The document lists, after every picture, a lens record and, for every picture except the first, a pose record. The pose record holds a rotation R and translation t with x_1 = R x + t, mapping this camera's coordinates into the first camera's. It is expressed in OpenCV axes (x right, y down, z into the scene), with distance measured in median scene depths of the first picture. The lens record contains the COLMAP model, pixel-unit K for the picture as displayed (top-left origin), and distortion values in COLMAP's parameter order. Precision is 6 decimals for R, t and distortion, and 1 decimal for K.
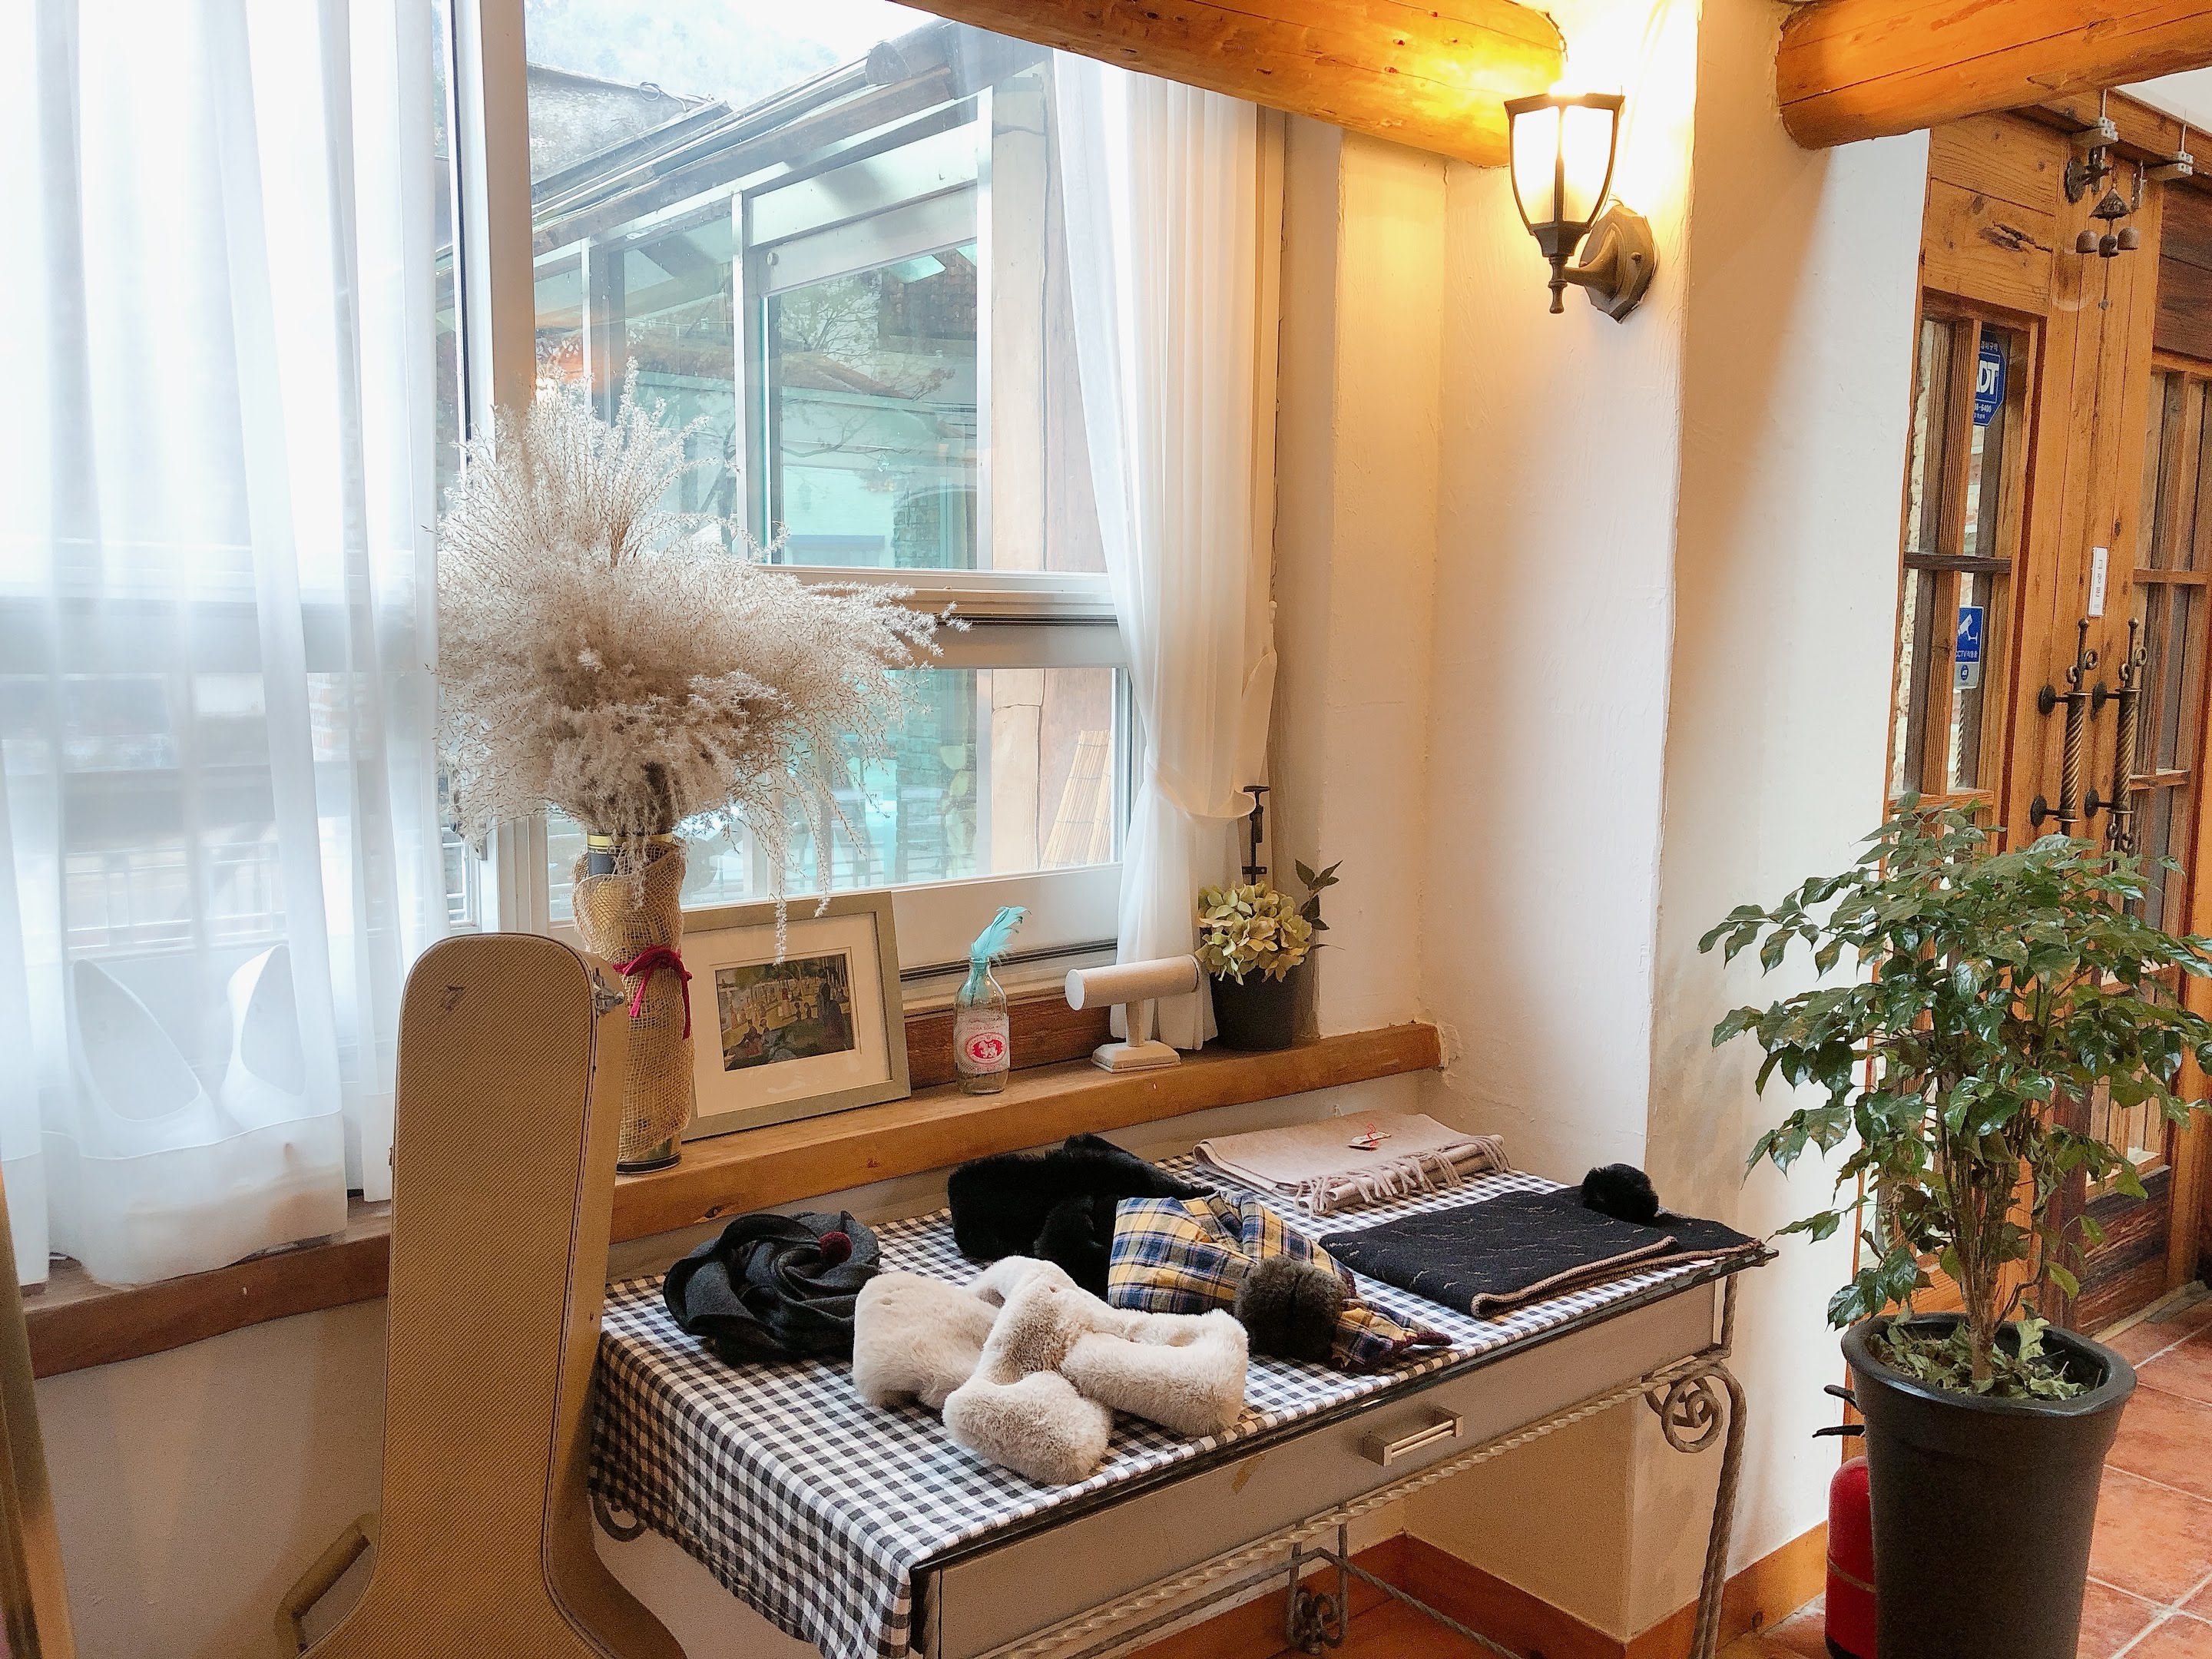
lens RADIAL K [[1784.6, 0, 1124.8], [0, 1784.6, 807.6], [0, 0, 1]] dist [0.002901, -0.005963]
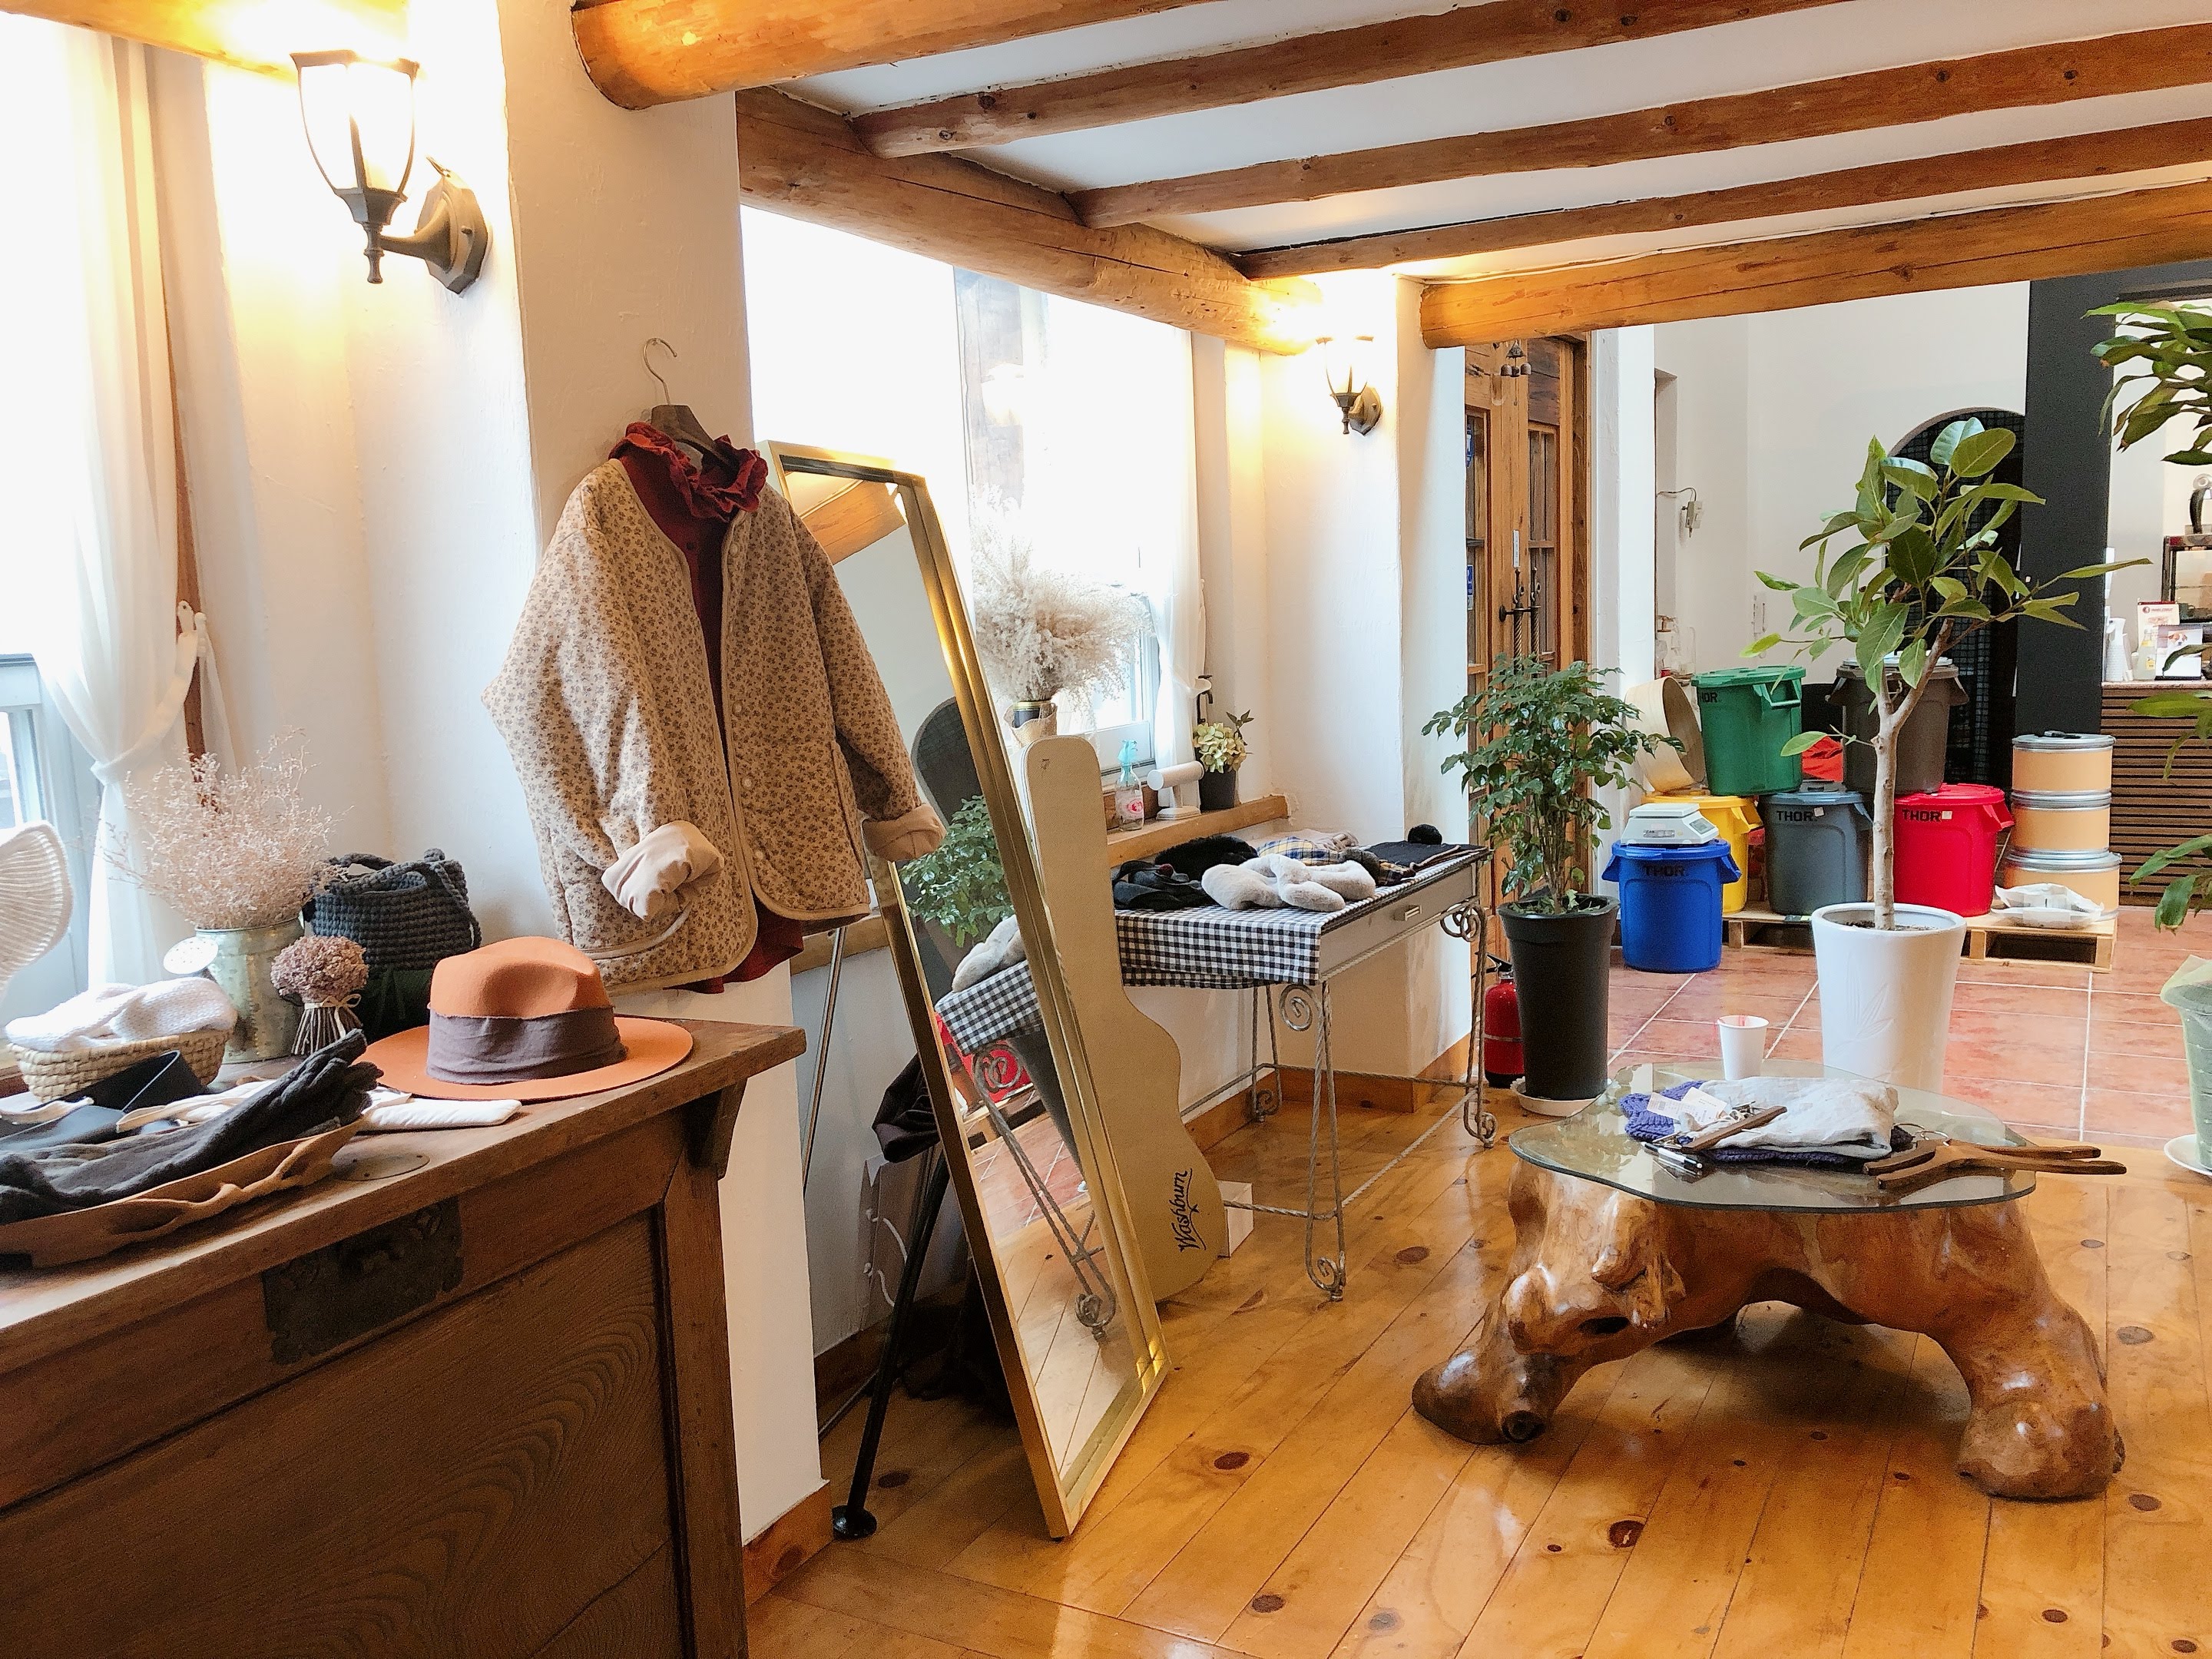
lens RADIAL K [[1784.6, 0, 1086.1], [0, 1784.6, 843.9], [0, 0, 1]] dist [0.002901, -0.005963]
pose [[0.929531, -0.106212, 0.353116, -0.838093], [0.097997, 0.994337, 0.041118, 0.086424], [-0.355484, -0.003616, 0.934675, -0.862257]]
